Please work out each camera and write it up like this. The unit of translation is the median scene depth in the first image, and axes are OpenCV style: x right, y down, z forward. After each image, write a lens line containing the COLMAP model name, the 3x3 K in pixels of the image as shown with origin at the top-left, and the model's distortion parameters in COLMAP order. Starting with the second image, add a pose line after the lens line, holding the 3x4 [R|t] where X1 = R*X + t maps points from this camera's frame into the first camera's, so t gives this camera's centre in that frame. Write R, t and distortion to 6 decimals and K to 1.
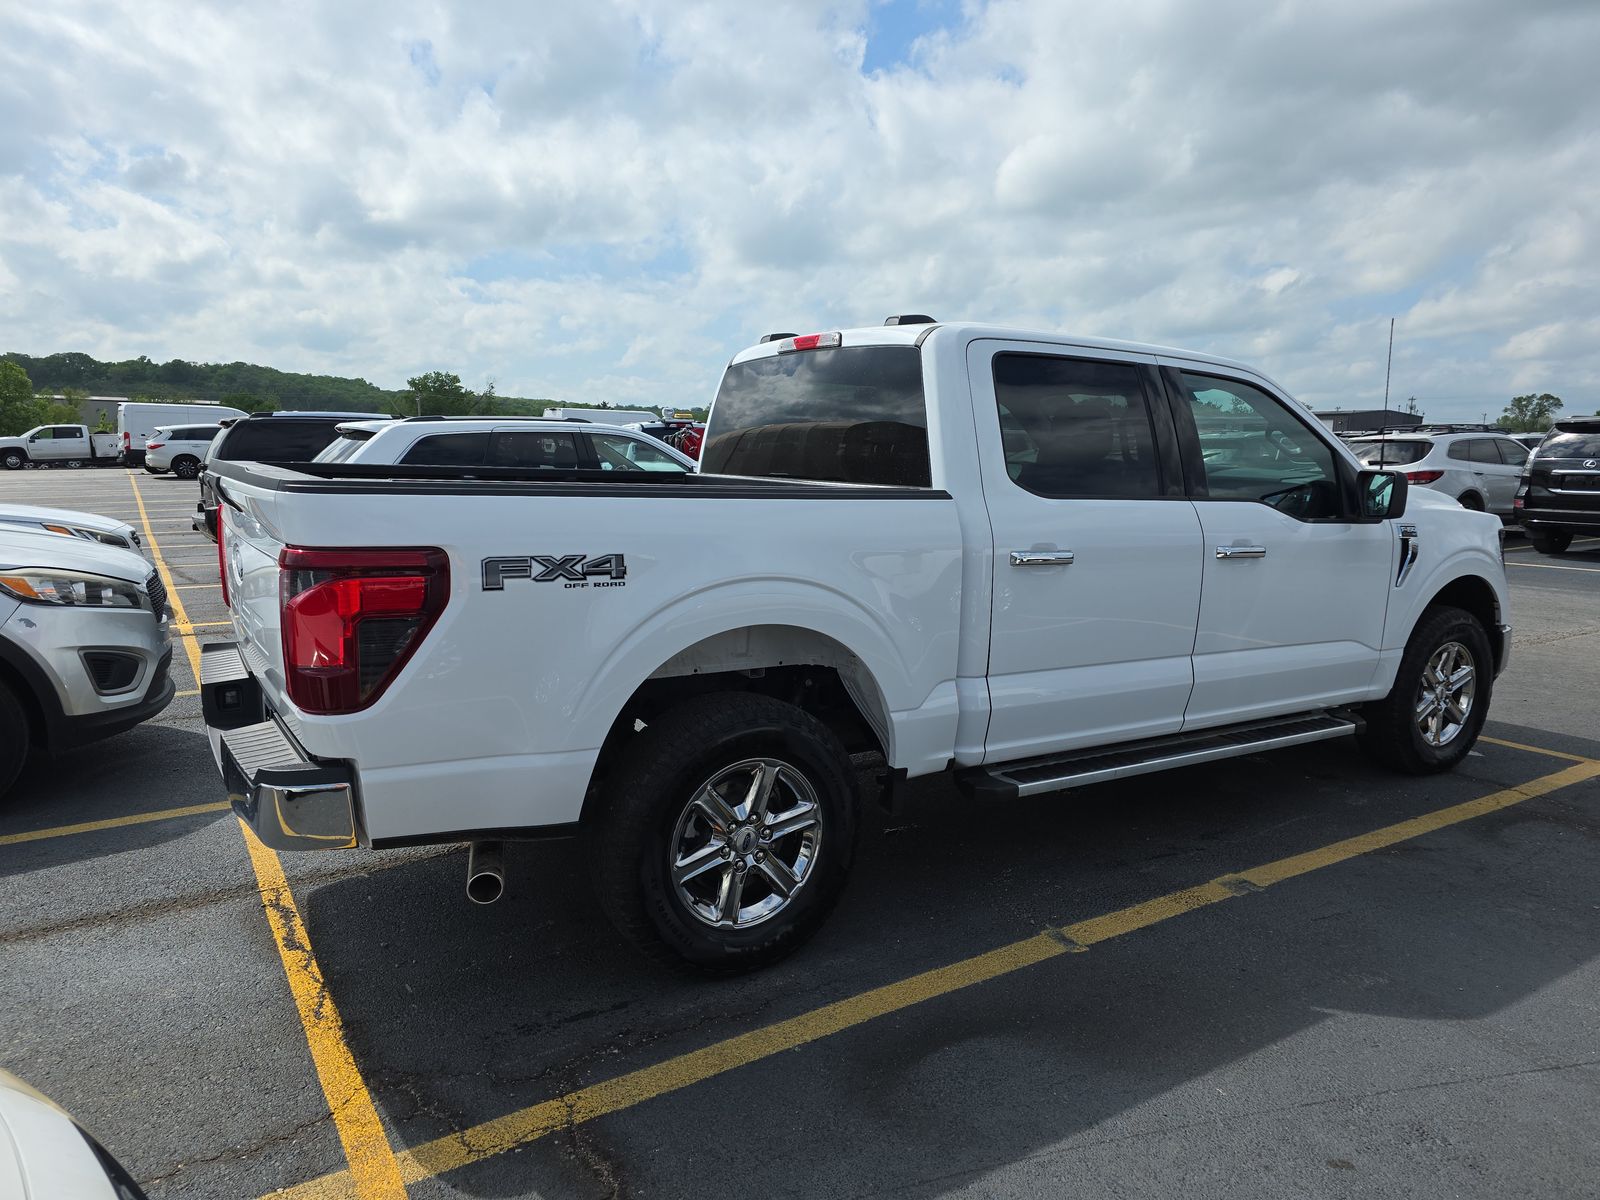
lens RADIAL K [[1072.0, 0, 801.2], [0, 1072.0, 590.6], [0, 0, 1]] dist [0.005694, -0.016586]
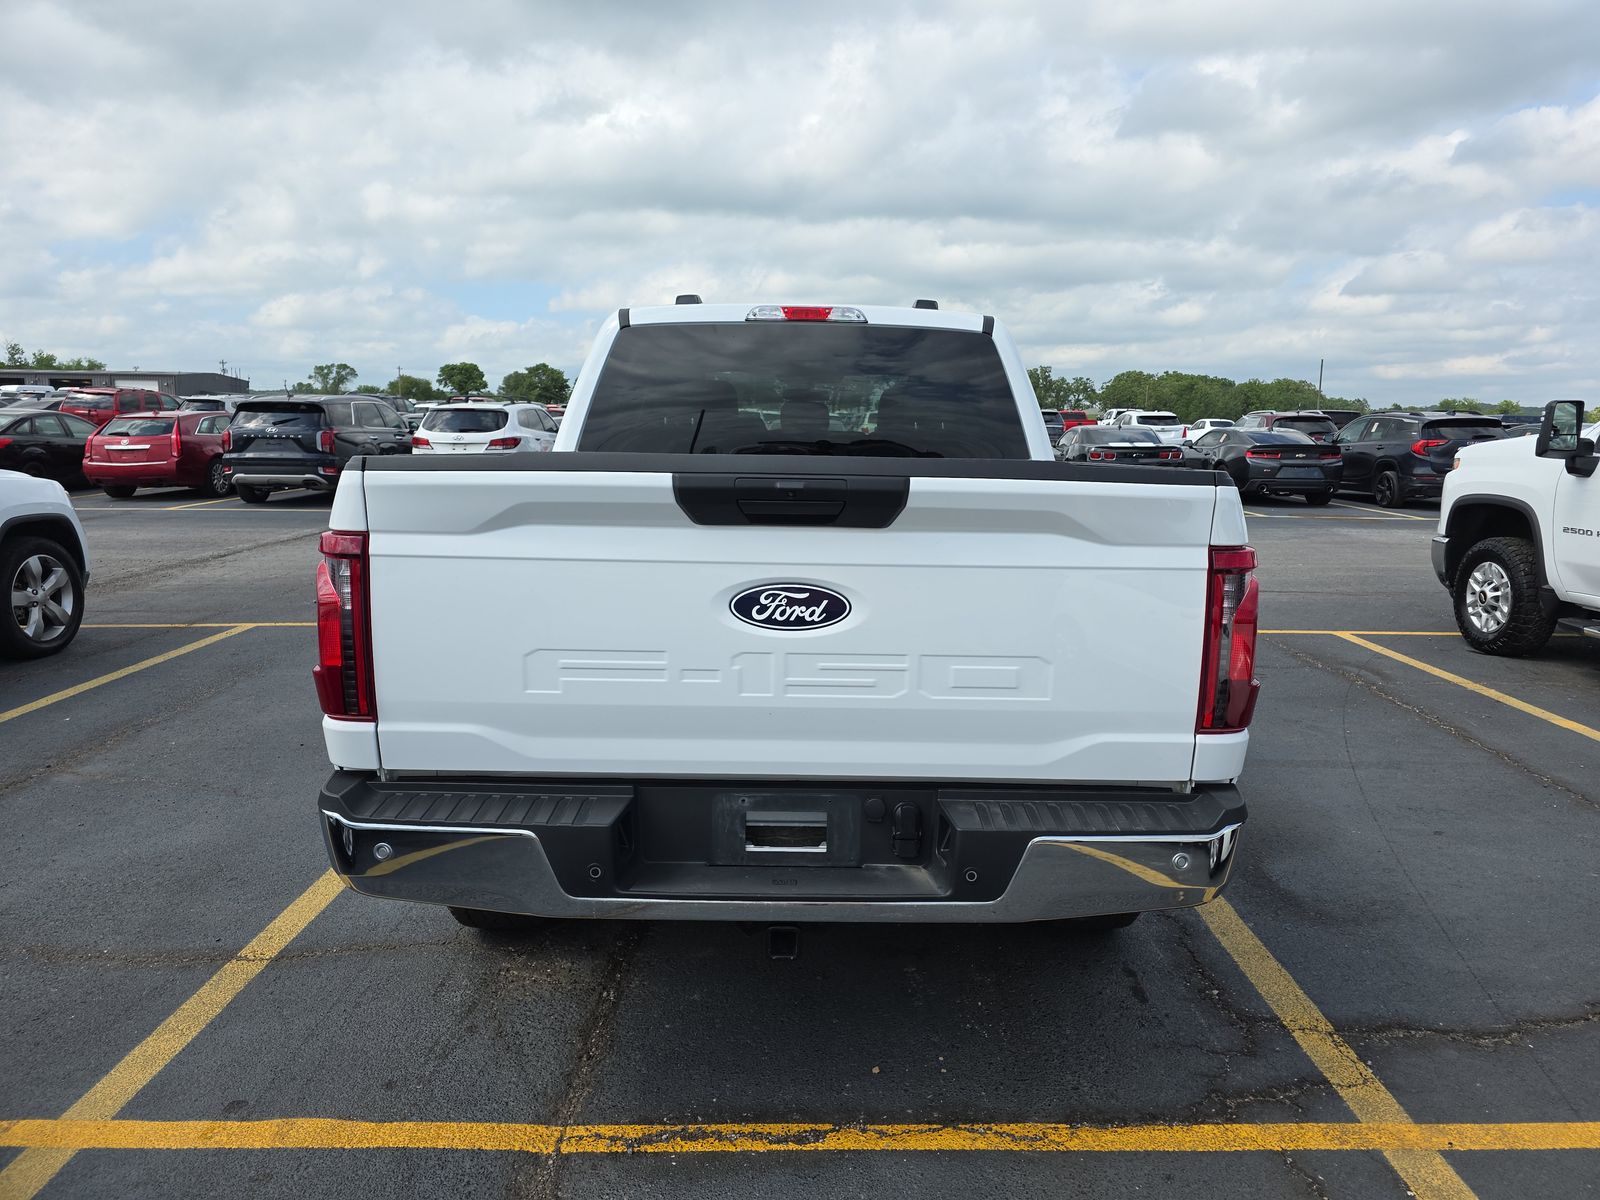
lens RADIAL K [[1121.8, 0, 804.2], [0, 1121.8, 608.1], [0, 0, 1]] dist [0.016985, -0.004814]
pose [[0.521300, -0.132977, 0.842949, -0.897638], [0.099465, 0.990520, 0.094745, -0.063185], [-0.847557, 0.034453, 0.529585, 0.526271]]
